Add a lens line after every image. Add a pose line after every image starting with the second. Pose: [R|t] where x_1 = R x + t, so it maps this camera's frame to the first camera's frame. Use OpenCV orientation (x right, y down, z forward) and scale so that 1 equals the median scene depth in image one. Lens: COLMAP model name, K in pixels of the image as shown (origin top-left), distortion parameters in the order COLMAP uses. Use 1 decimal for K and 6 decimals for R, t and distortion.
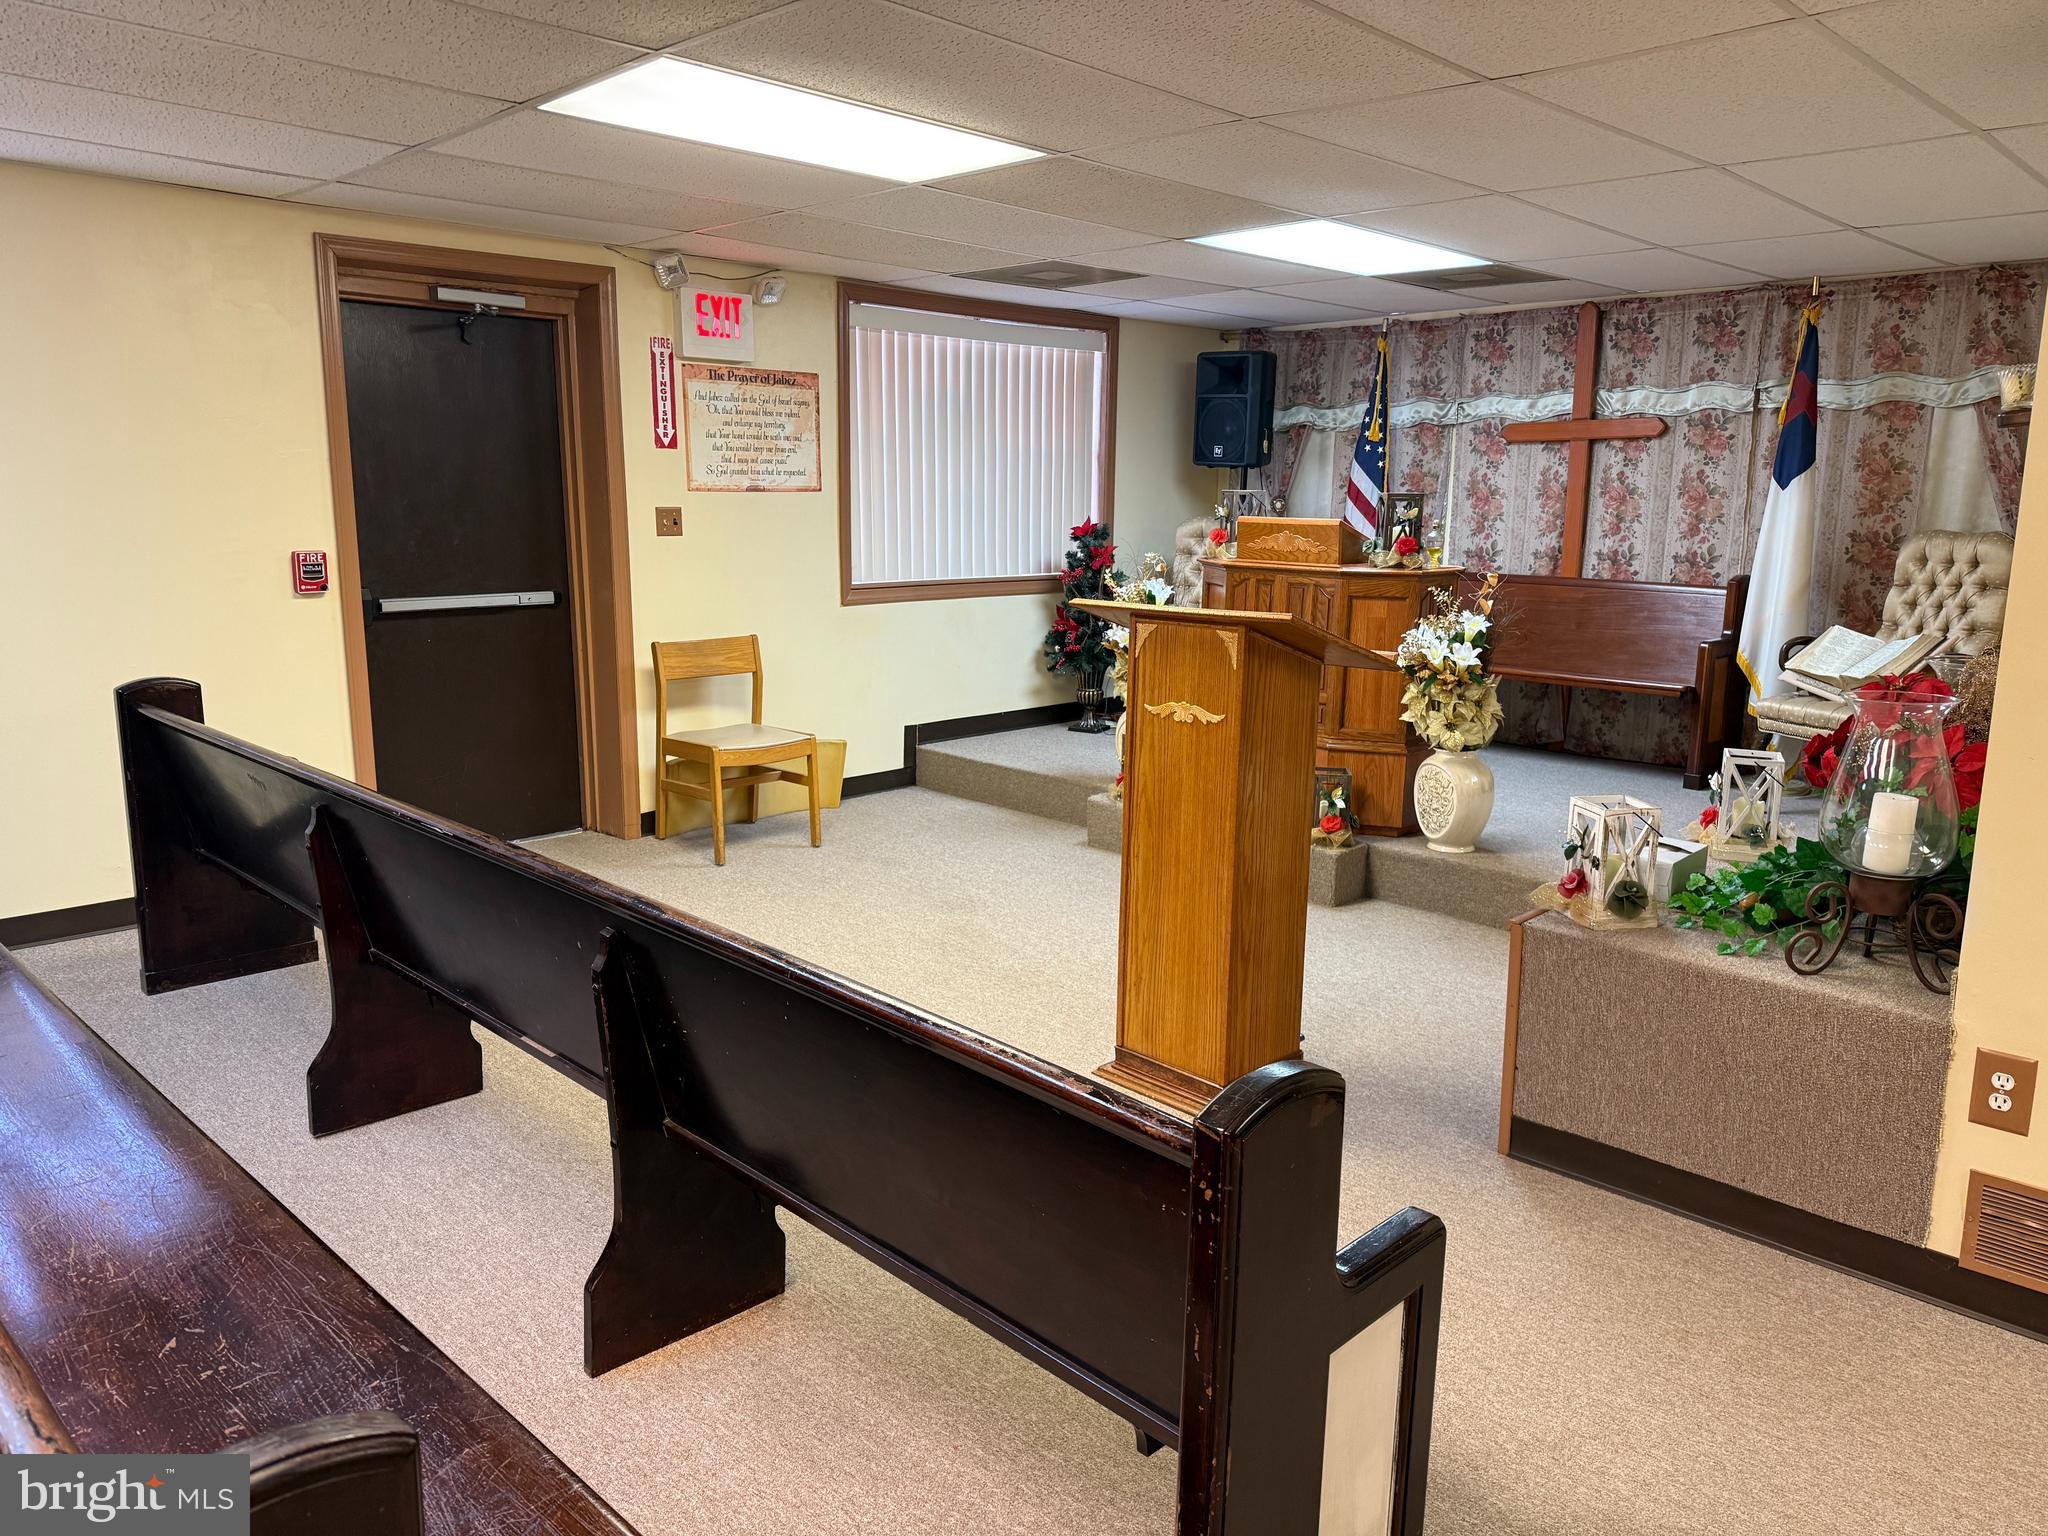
lens RADIAL K [[1448.5, 0, 1020.5], [0, 1448.5, 751.8], [0, 0, 1]] dist [0.042938, -0.062536]
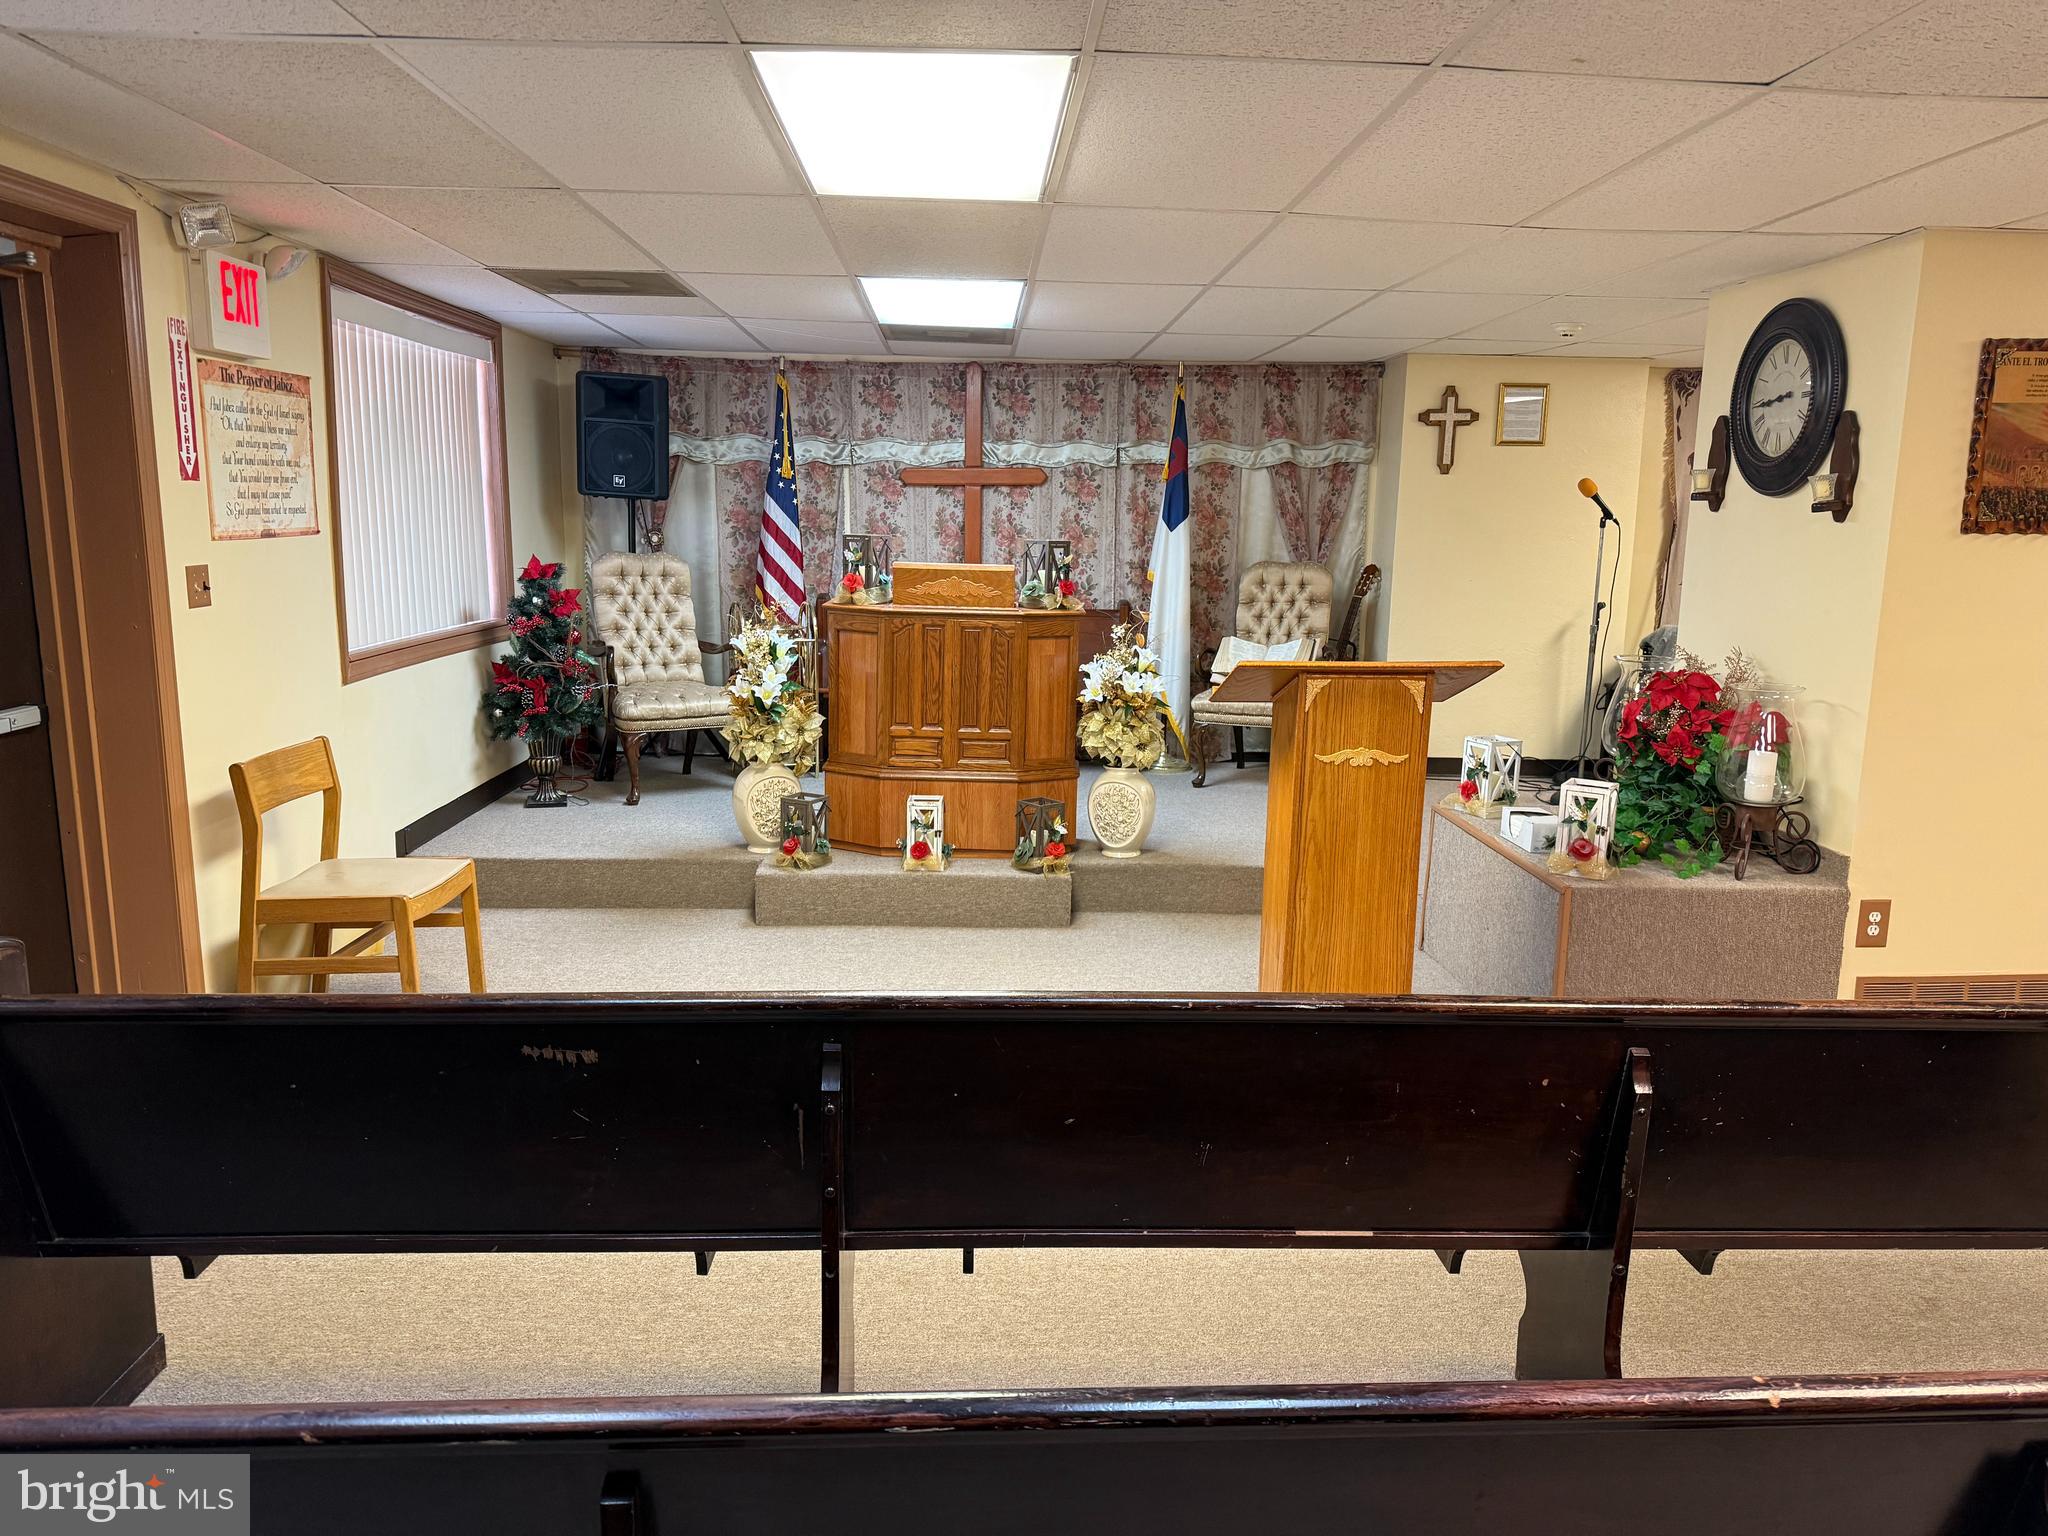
lens RADIAL K [[1408.2, 0, 1034.7], [0, 1408.2, 766.6], [0, 0, 1]] dist [0.176696, -0.368587]
pose [[0.669547, -0.128713, 0.731532, -0.445129], [0.124470, 0.990387, 0.060335, -0.061591], [-0.732266, 0.050657, 0.679132, 0.242967]]
